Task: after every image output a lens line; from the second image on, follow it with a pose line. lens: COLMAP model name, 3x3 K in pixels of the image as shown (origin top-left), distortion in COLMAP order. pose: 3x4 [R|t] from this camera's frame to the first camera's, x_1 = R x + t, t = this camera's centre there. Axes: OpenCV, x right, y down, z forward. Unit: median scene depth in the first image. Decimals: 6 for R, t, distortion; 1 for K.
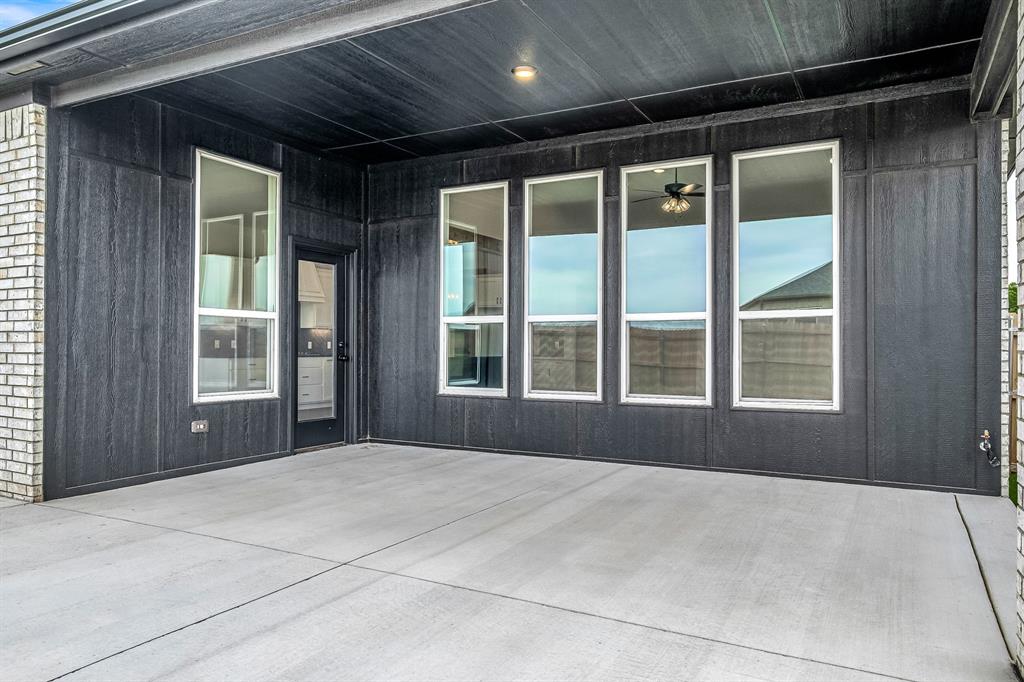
lens RADIAL K [[708.3, 0, 508.9], [0, 708.3, 339.7], [0, 0, 1]] dist [0.022247, 0.002410]
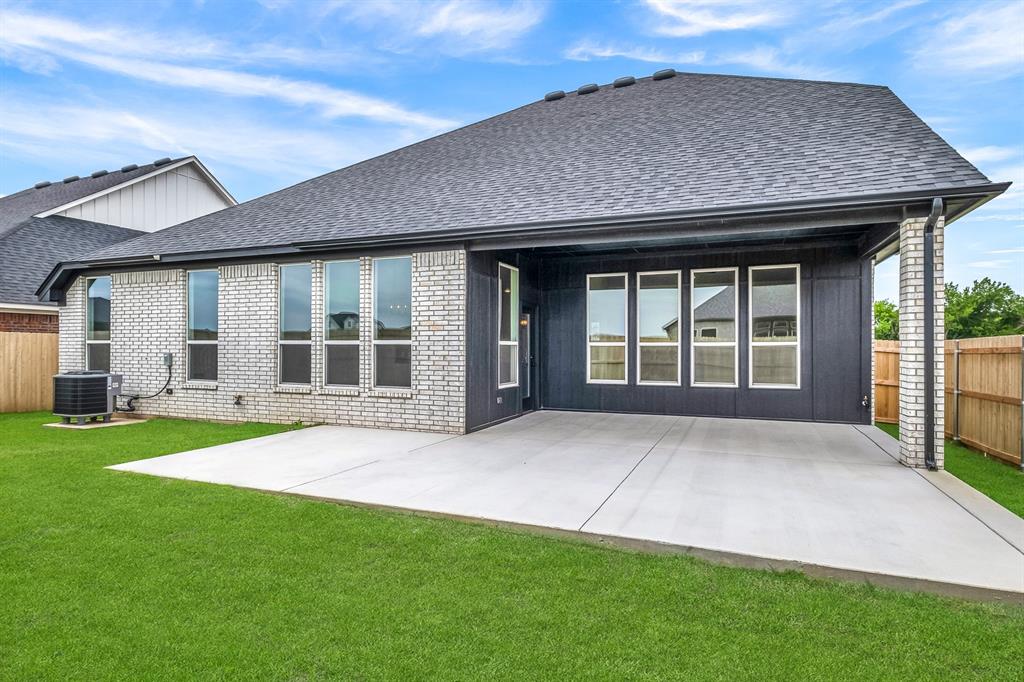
lens RADIAL K [[547.3, 0, 513.0], [0, 547.3, 340.6], [0, 0, 1]] dist [-0.005393, -0.000919]
pose [[0.993568, -0.001098, 0.113236, -0.571617], [0.000989, 0.999999, 0.001026, -0.047776], [-0.113237, -0.000907, 0.993568, -0.530933]]
